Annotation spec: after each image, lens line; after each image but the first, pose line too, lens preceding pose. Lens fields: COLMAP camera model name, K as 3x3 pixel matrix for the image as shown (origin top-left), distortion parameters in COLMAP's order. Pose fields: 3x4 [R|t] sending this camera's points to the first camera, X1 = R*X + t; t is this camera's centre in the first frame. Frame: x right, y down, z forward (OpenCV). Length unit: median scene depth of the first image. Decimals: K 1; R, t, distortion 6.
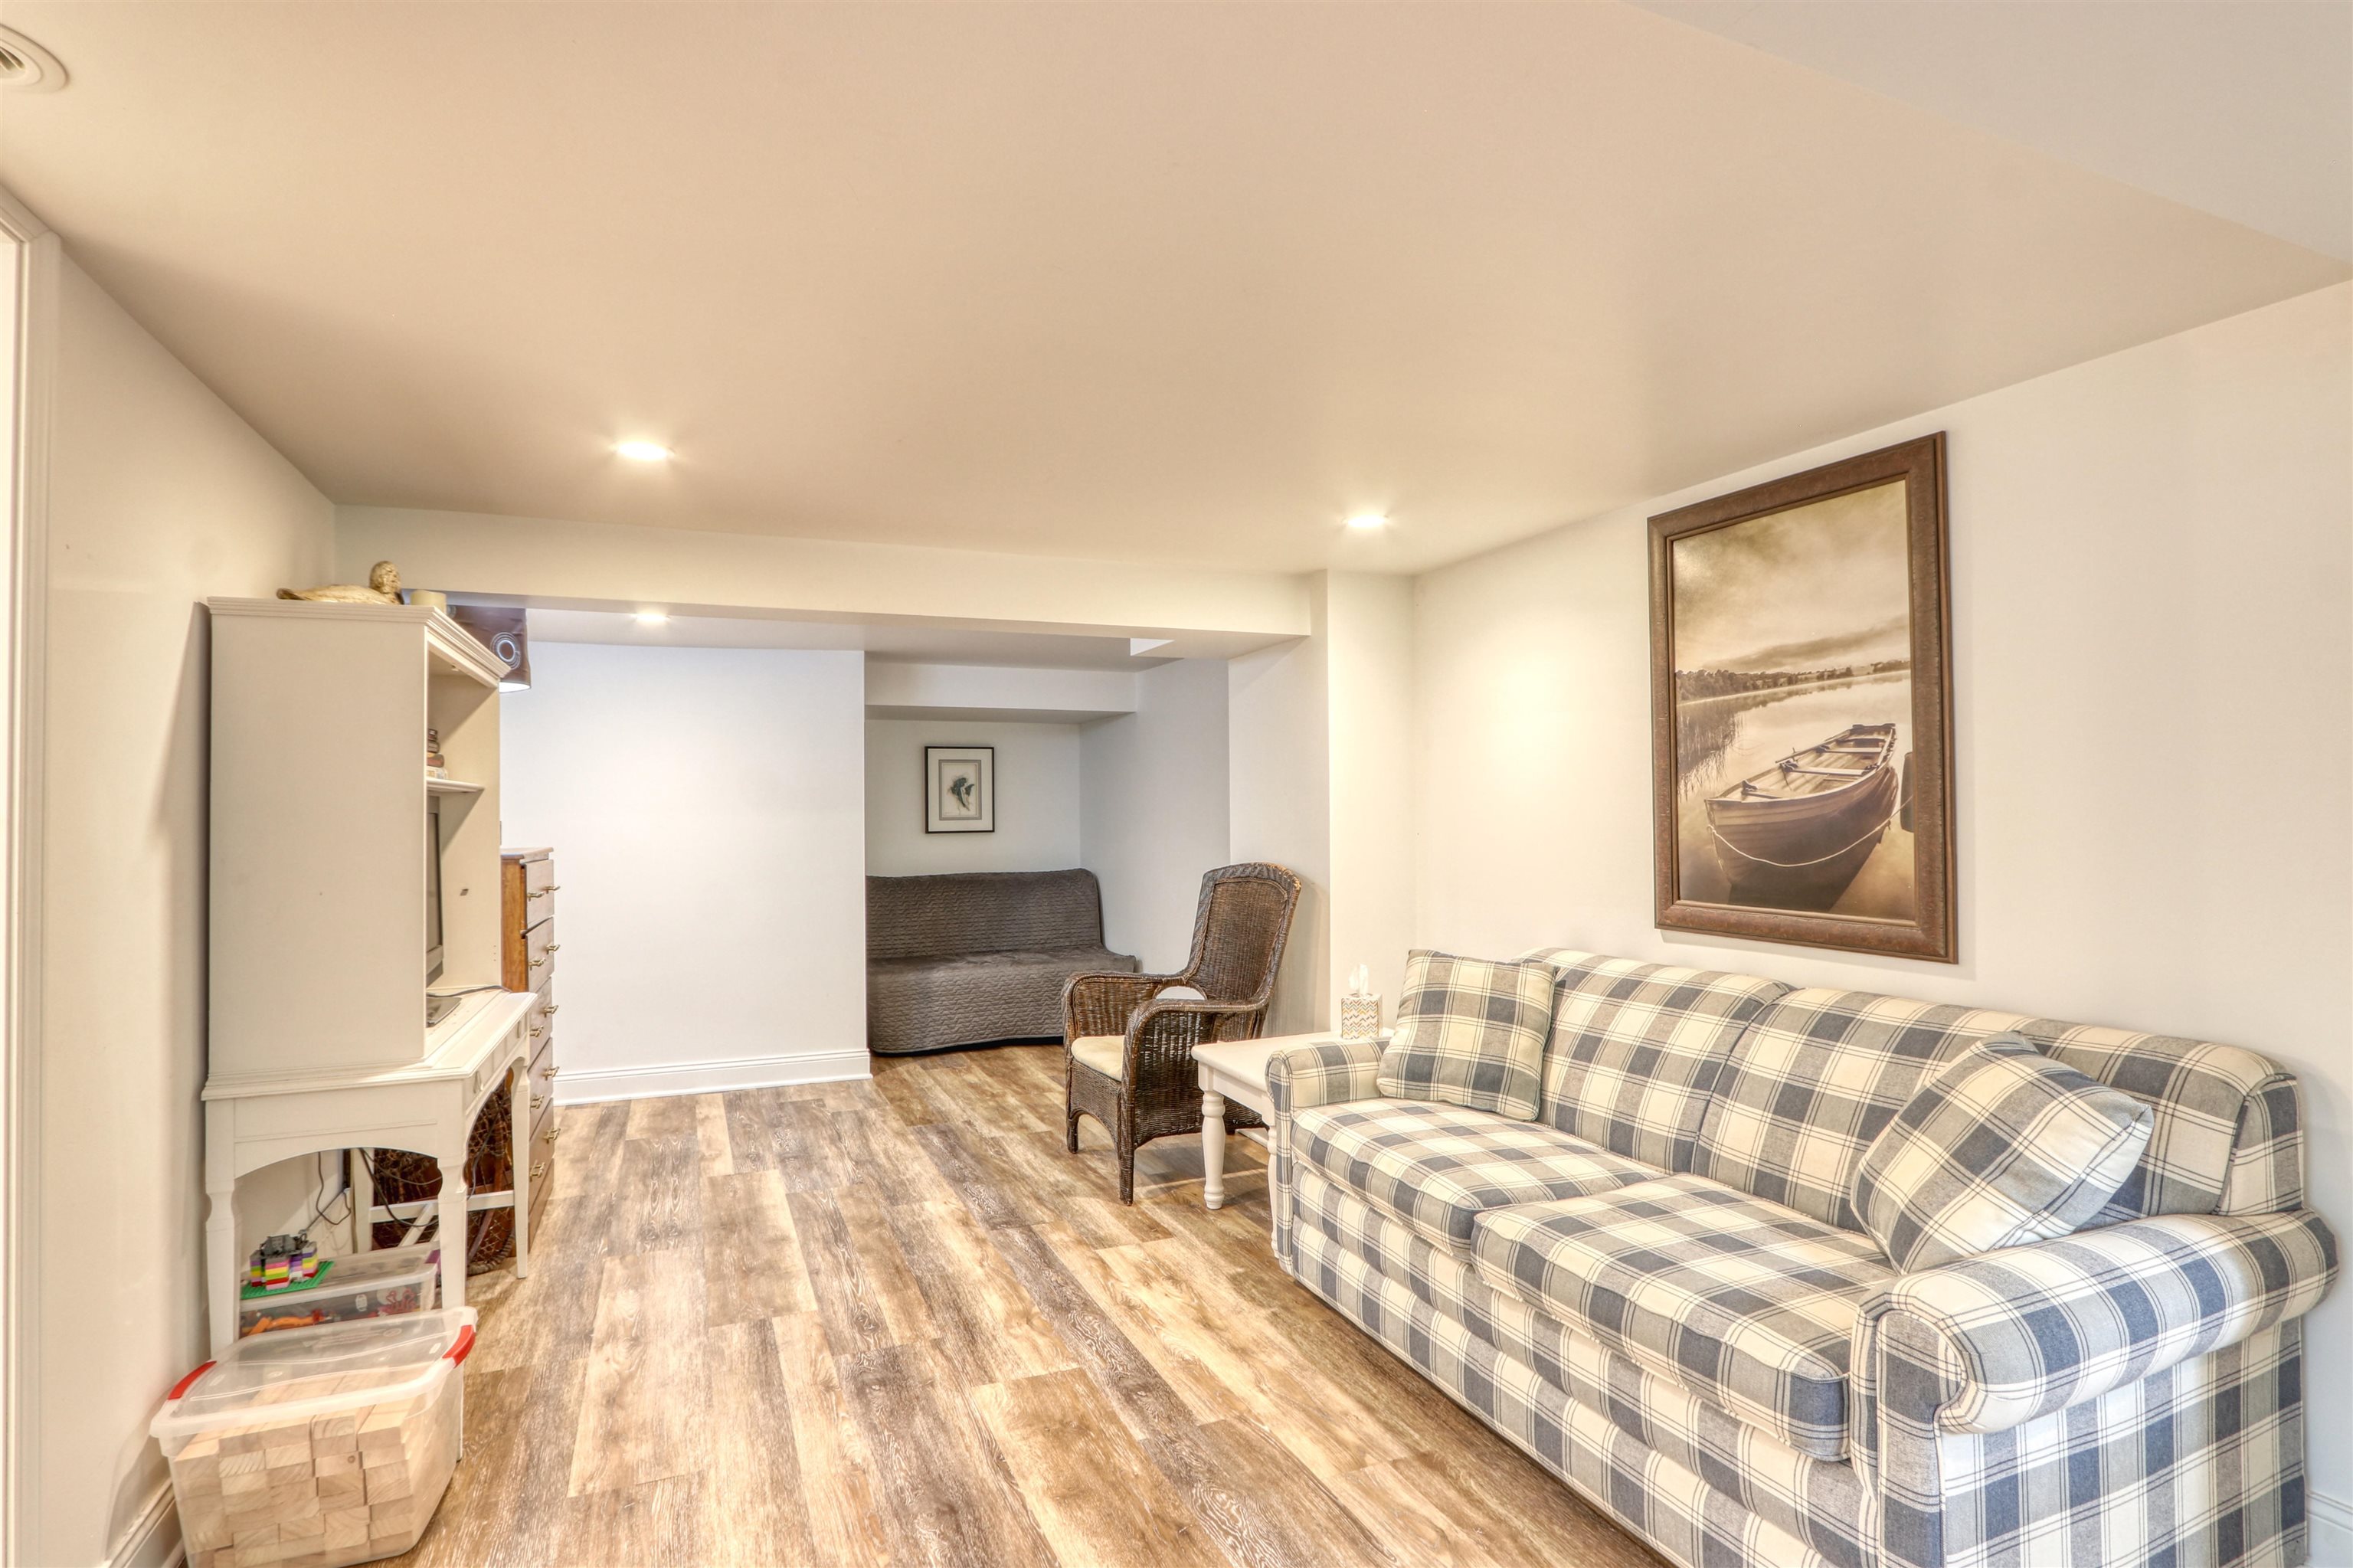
lens RADIAL K [[1120.3, 0, 1158.0], [0, 1120.3, 787.8], [0, 0, 1]] dist [-0.014014, 0.004327]
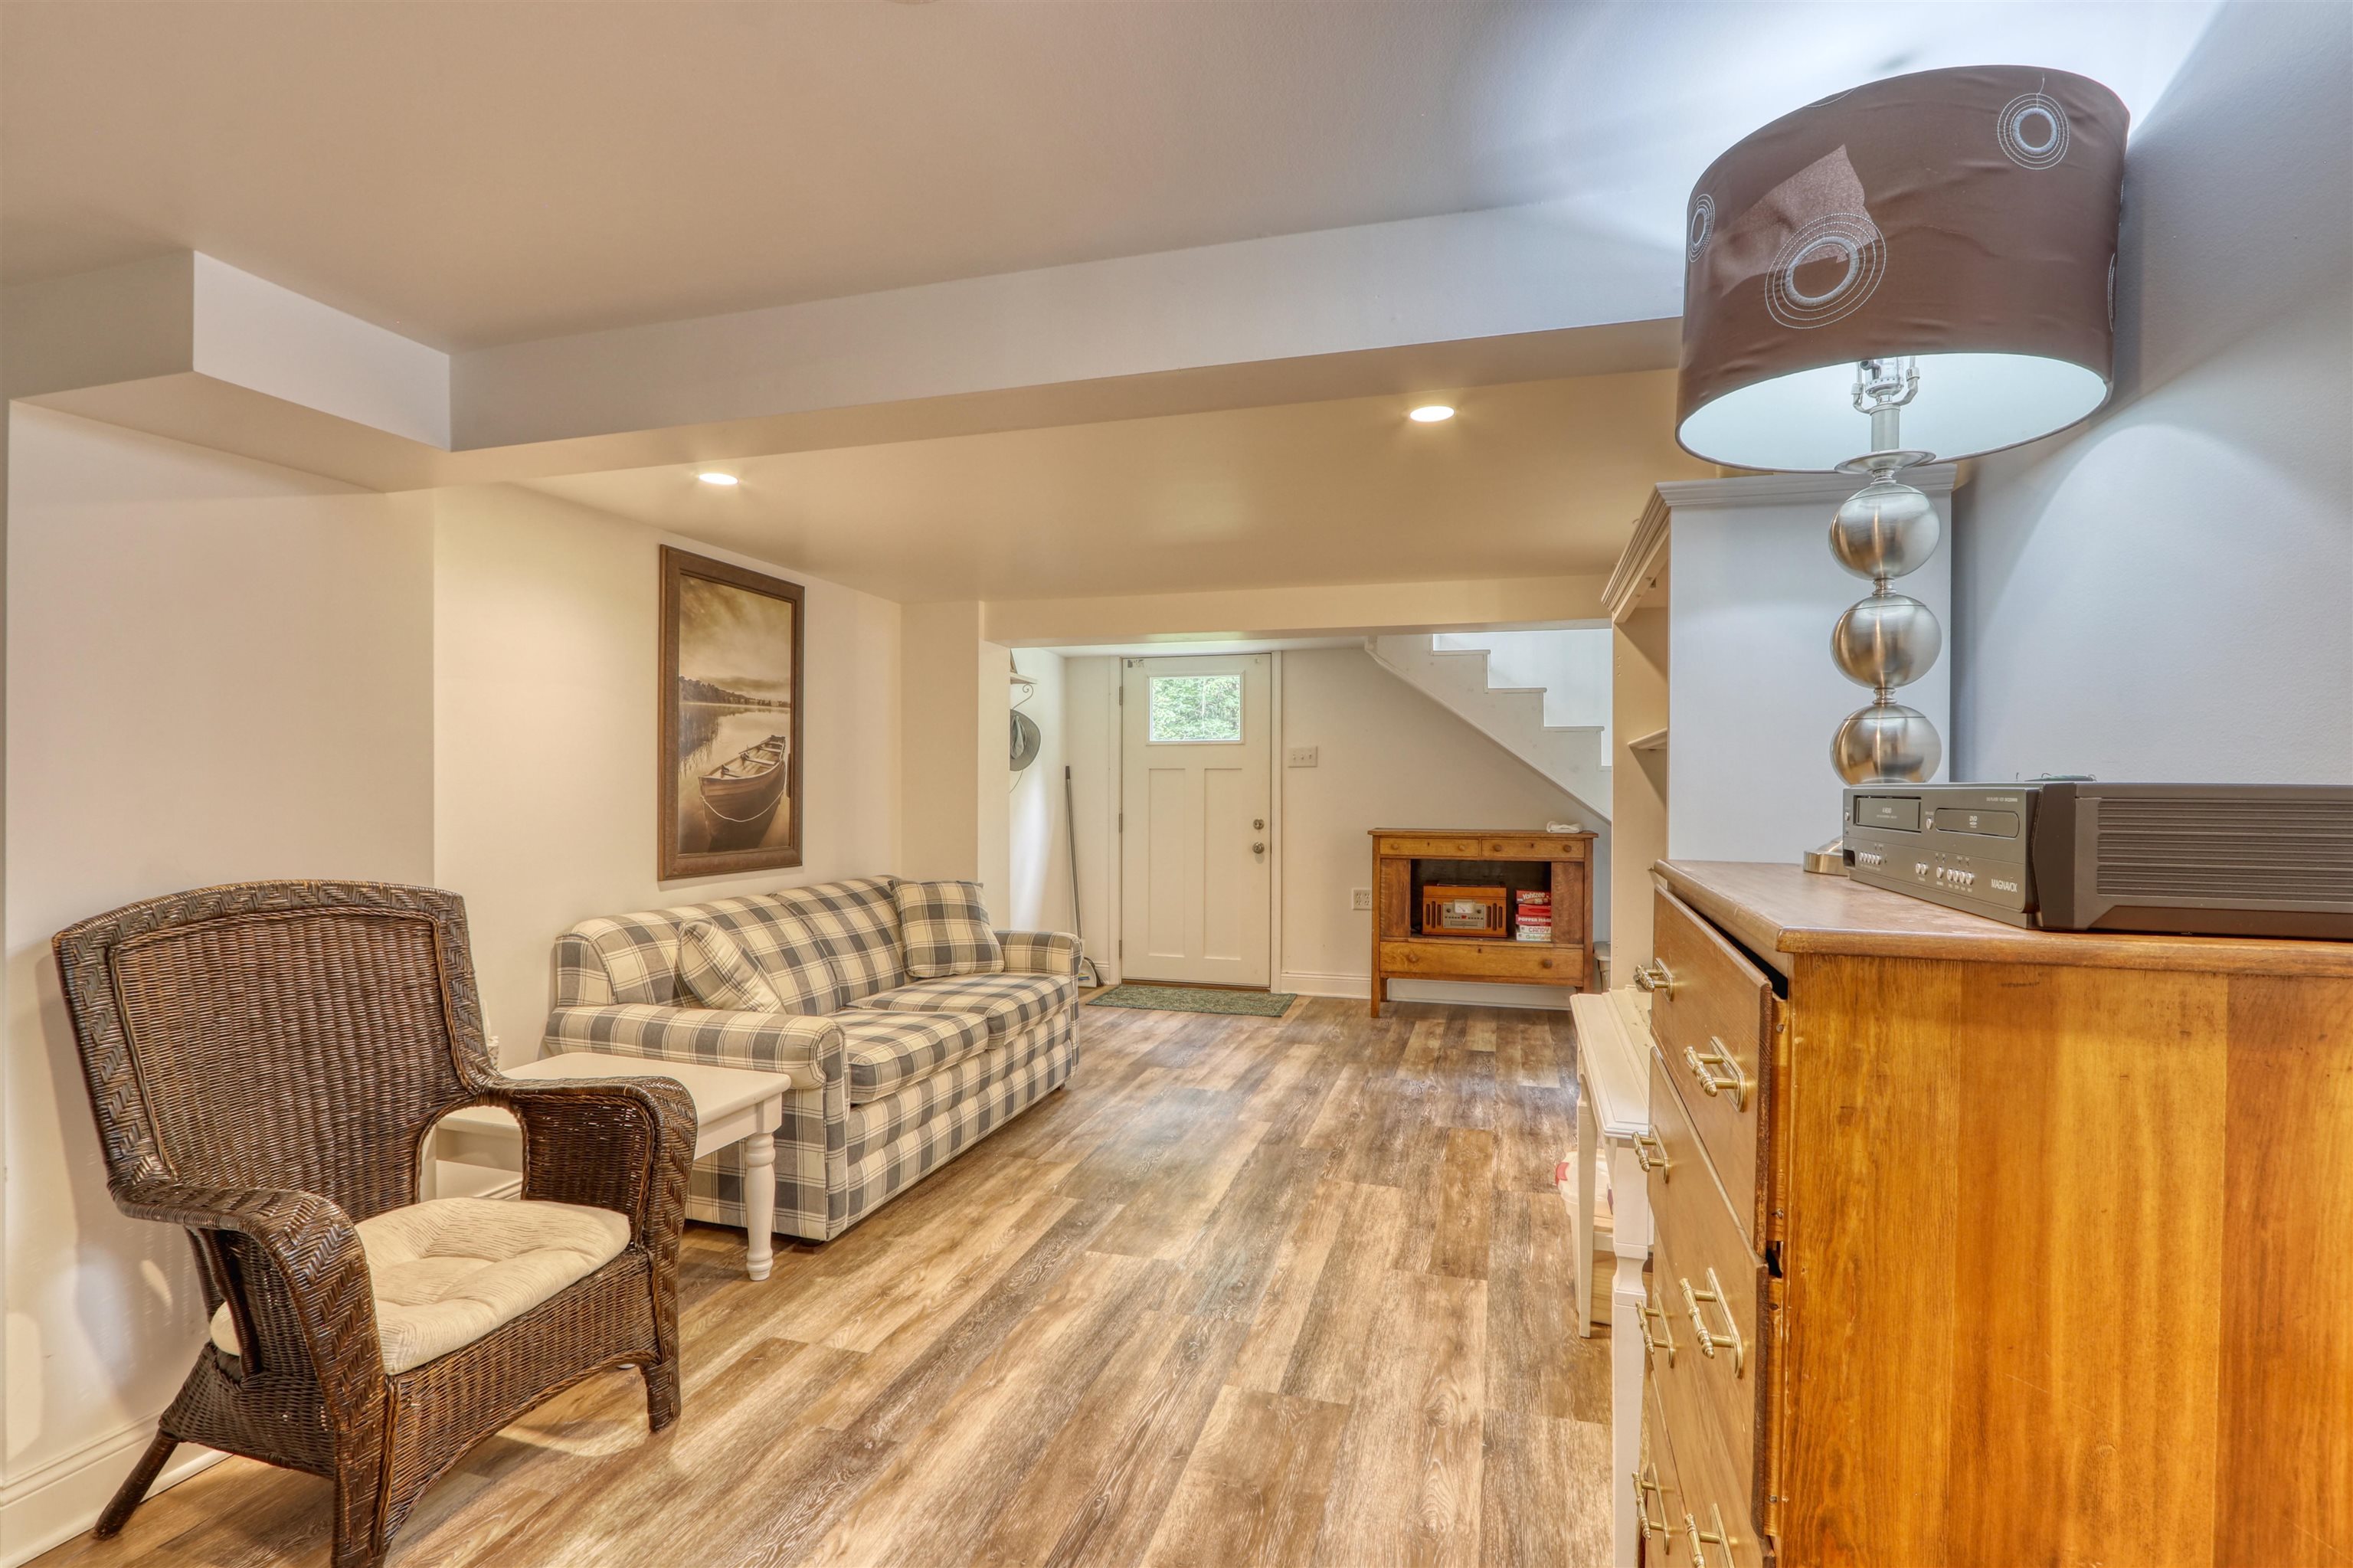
lens RADIAL K [[1120.3, 0, 1158.0], [0, 1120.3, 787.8], [0, 0, 1]] dist [-0.014014, 0.004327]
pose [[-0.761422, 0.010798, 0.648167, -0.856606], [-0.003707, 0.999772, -0.021011, 0.053090], [-0.648246, -0.018401, -0.761209, 1.774008]]
